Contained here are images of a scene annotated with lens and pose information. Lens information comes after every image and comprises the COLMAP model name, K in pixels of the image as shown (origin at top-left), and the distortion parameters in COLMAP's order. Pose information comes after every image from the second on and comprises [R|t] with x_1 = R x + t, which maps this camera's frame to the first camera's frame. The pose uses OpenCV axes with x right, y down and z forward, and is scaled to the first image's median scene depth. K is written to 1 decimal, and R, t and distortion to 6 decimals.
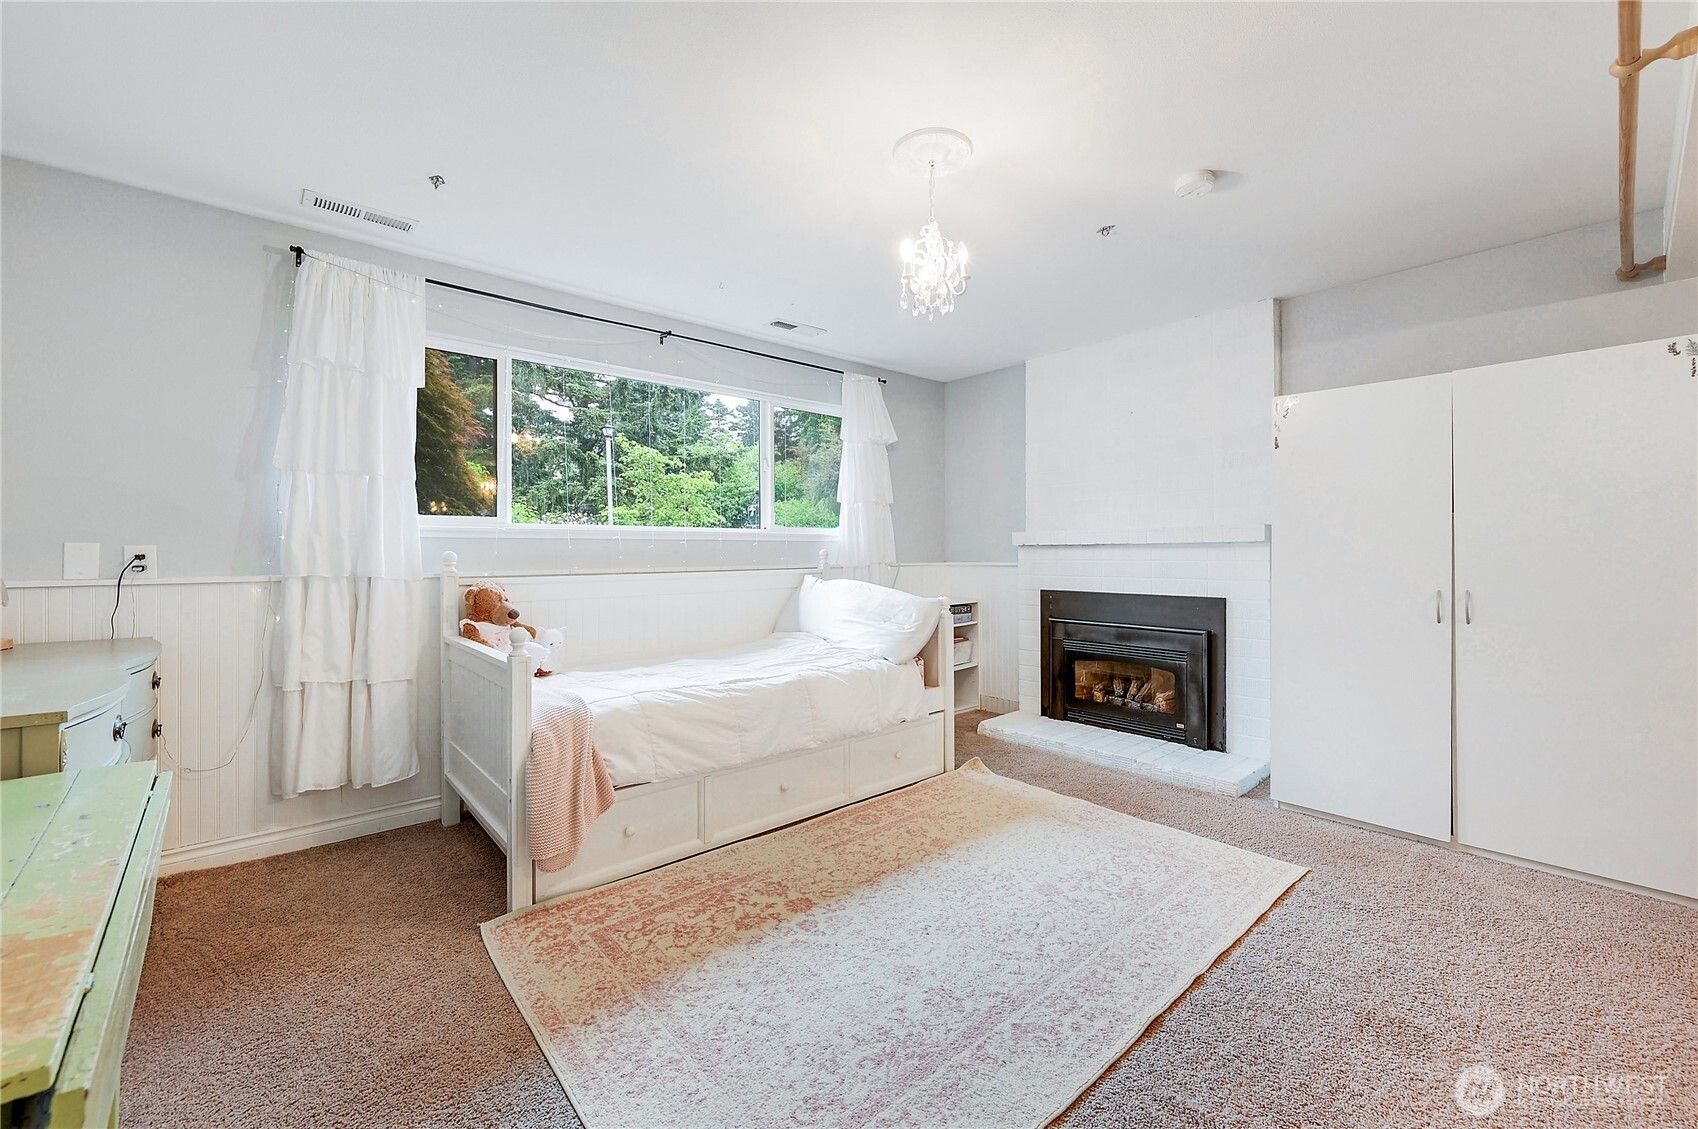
lens RADIAL K [[686.1, 0, 864.2], [0, 686.1, 543.7], [0, 0, 1]] dist [0.000227, 0.000753]
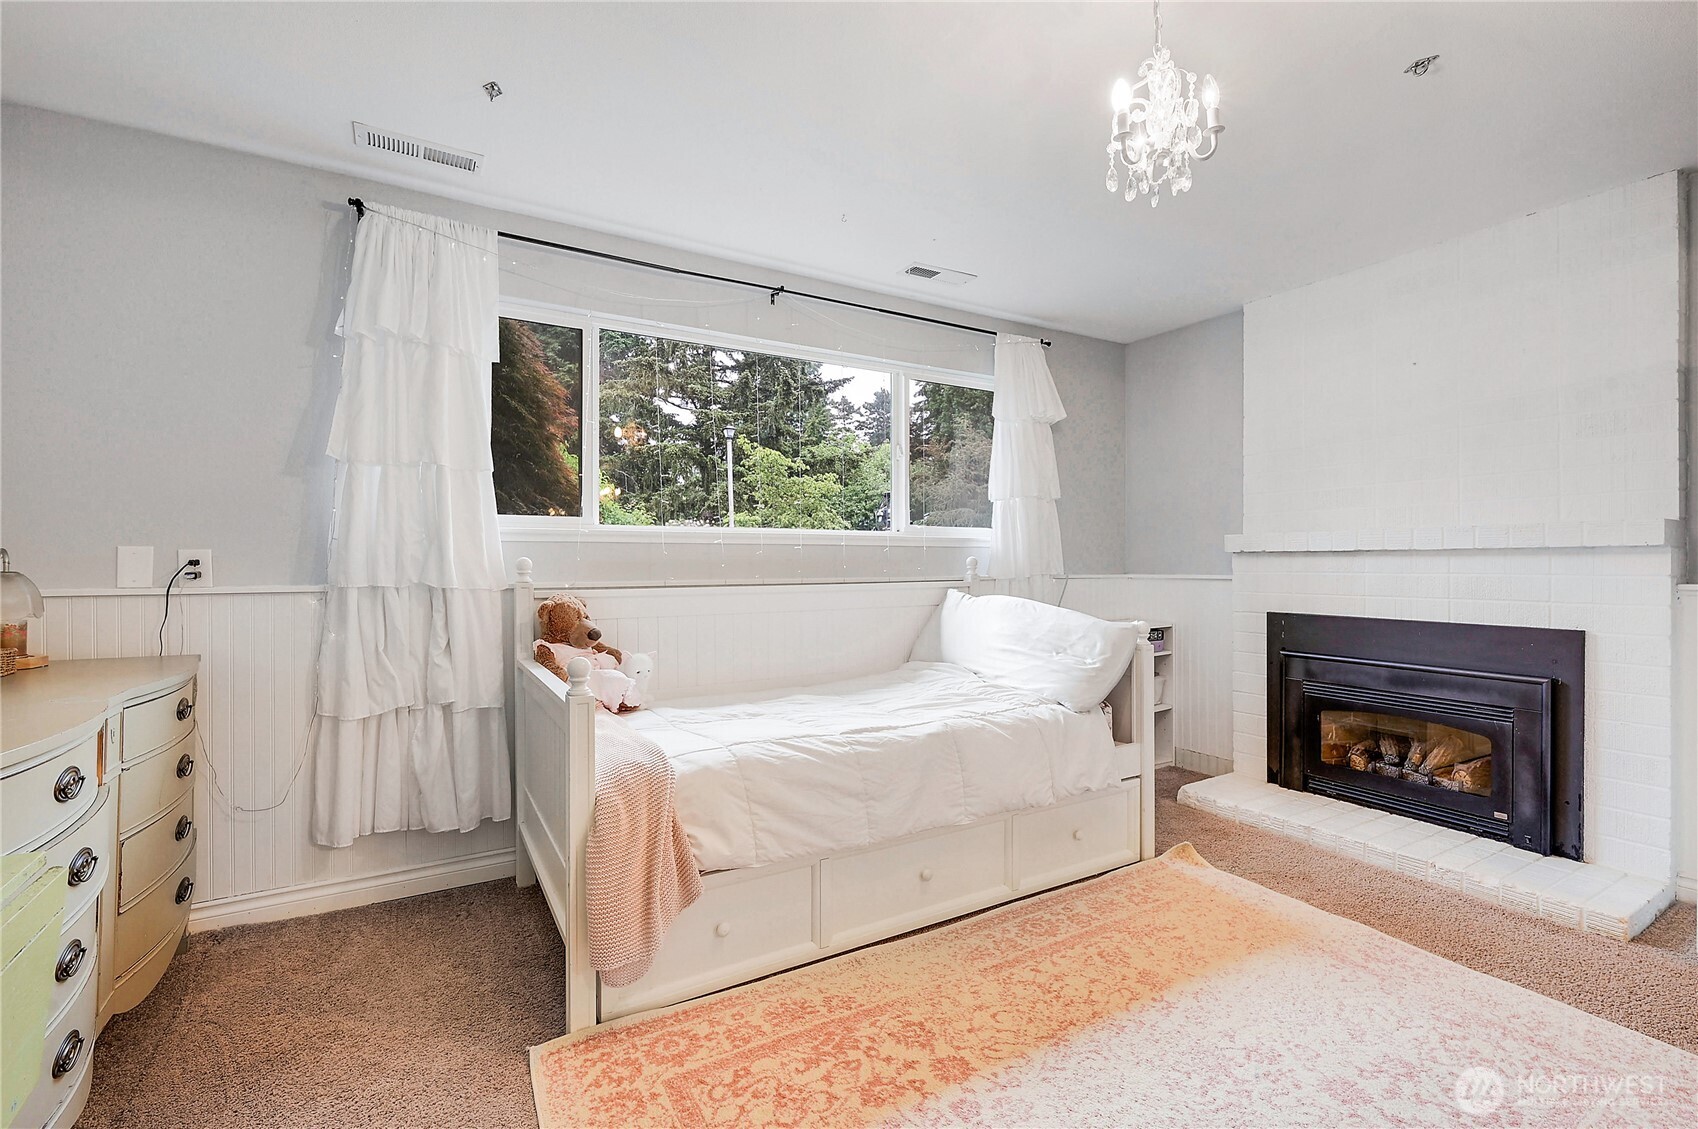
lens RADIAL K [[750.3, 0, 853.9], [0, 750.3, 557.9], [0, 0, 1]] dist [-0.000861, 0.000468]
pose [[0.980830, 0.002207, -0.194854, -0.034725], [-0.000861, 0.999975, 0.006990, 0.005095], [0.194865, -0.006688, 0.980807, 0.187372]]
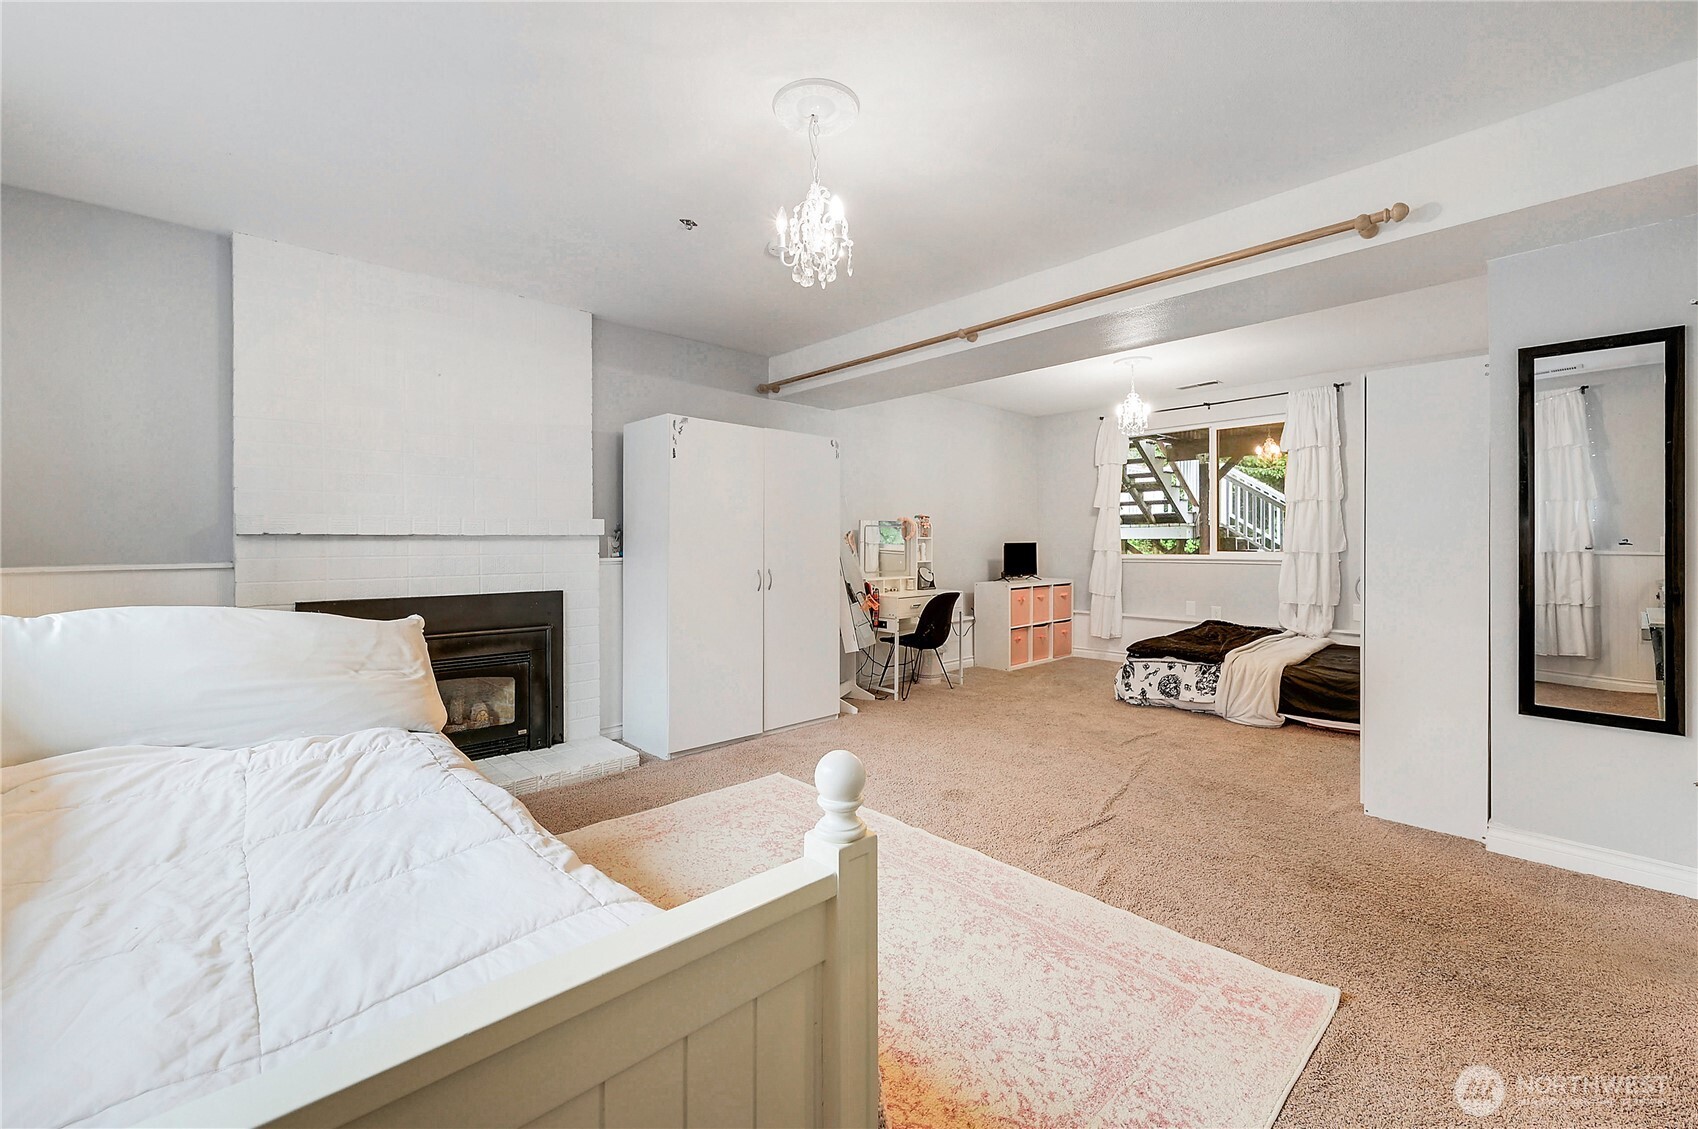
lens RADIAL K [[696.5, 0, 848.0], [0, 696.5, 540.1], [0, 0, 1]] dist [0.002323, -0.001294]
pose [[-0.019546, 0.009526, 0.999764, -0.647291], [-0.007279, 0.999927, -0.009670, 0.014872], [-0.999782, -0.007466, -0.019475, 0.757545]]
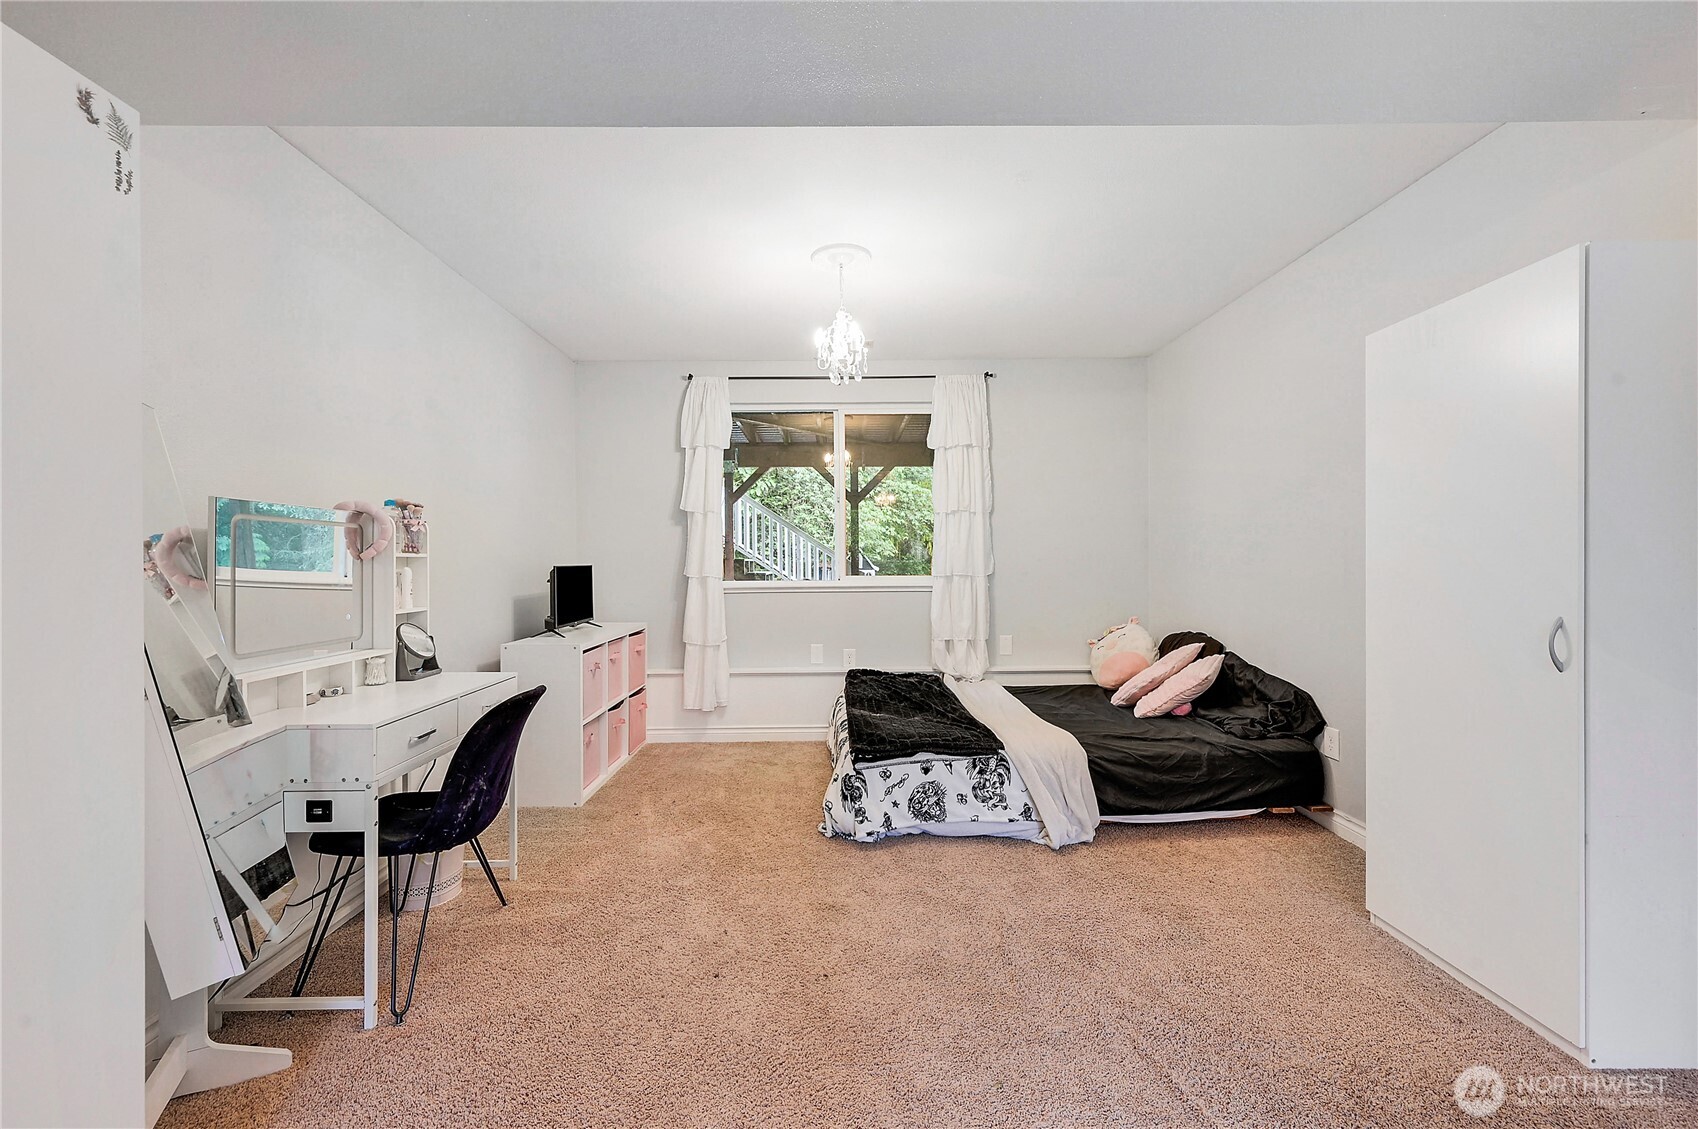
lens RADIAL K [[686.1, 0, 845.1], [0, 686.1, 569.1], [0, 0, 1]] dist [0.000227, 0.000753]
pose [[-0.750289, 0.005763, 0.661085, 0.409197], [0.004747, 0.999983, -0.003330, 0.010168], [-0.661093, 0.000640, -0.750304, 0.772017]]
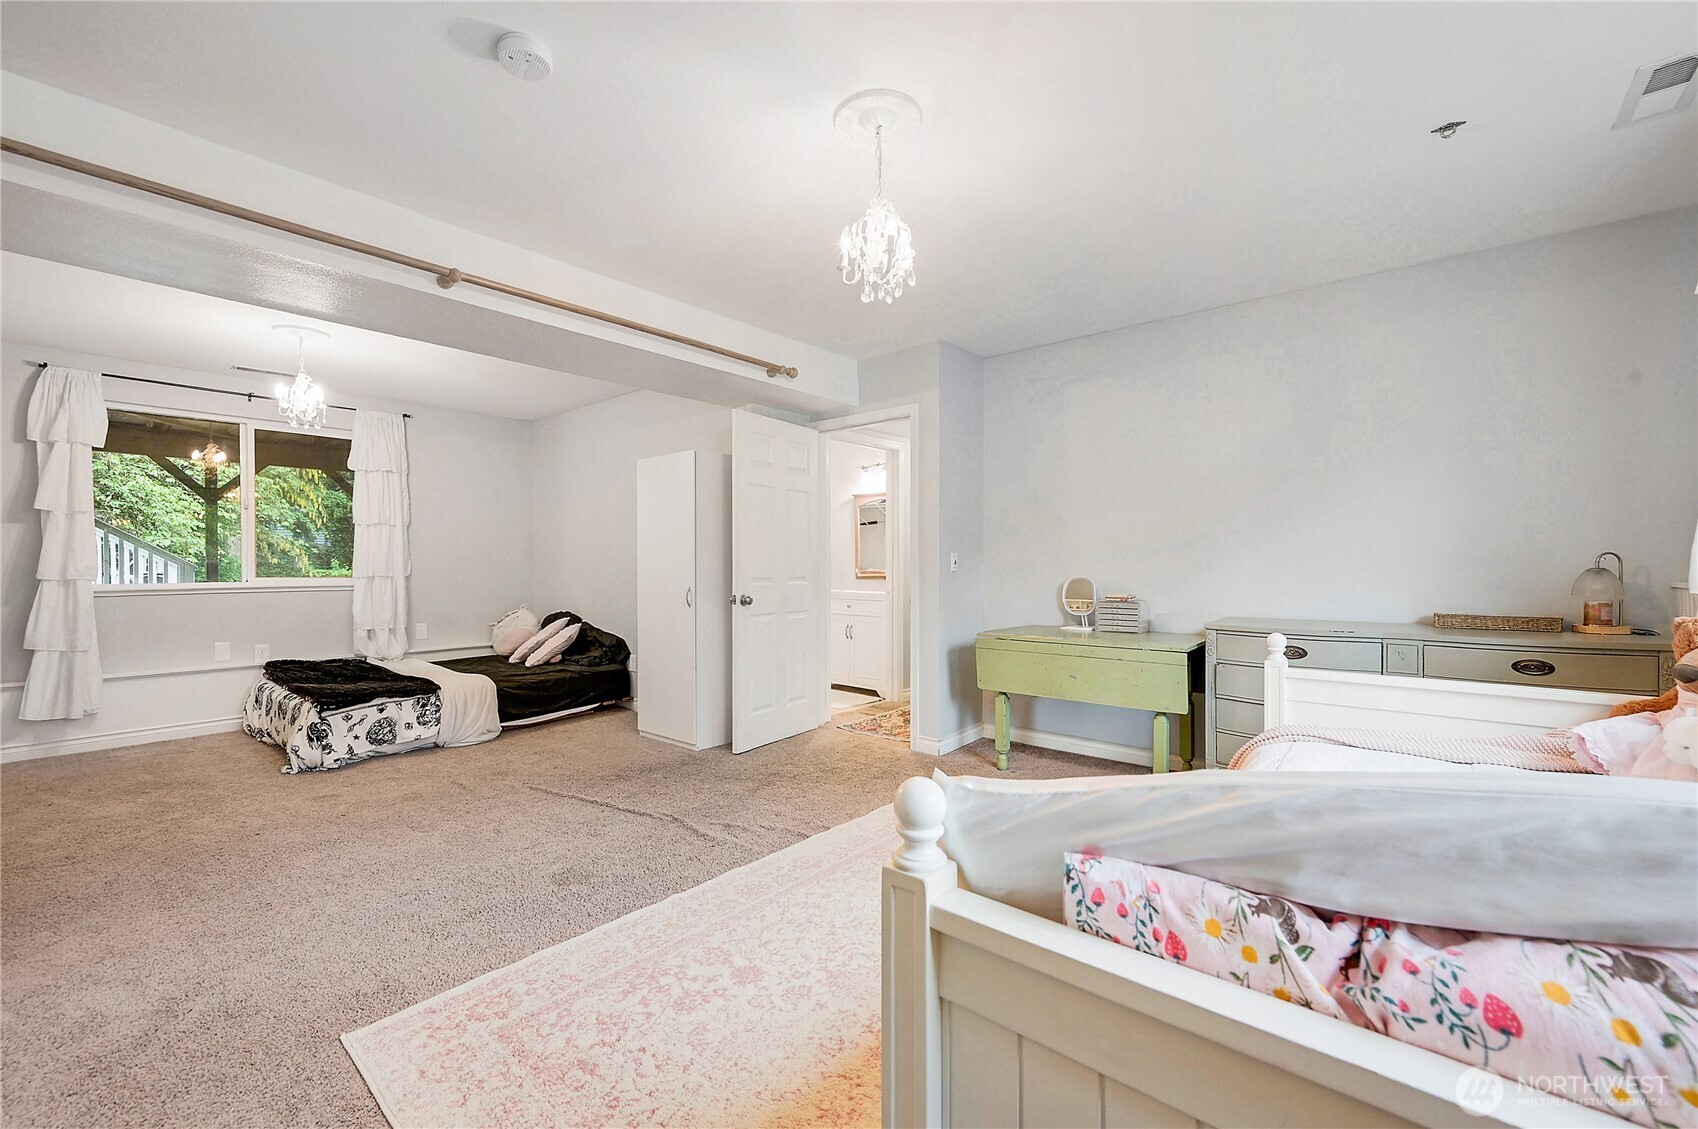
lens RADIAL K [[696.5, 0, 840.5], [0, 696.5, 565.9], [0, 0, 1]] dist [0.002323, -0.001294]
pose [[-0.993544, 0.008159, -0.113155, 0.198844], [0.009189, 0.999921, -0.008583, 0.019551], [0.113076, -0.009567, -0.993540, 1.478648]]
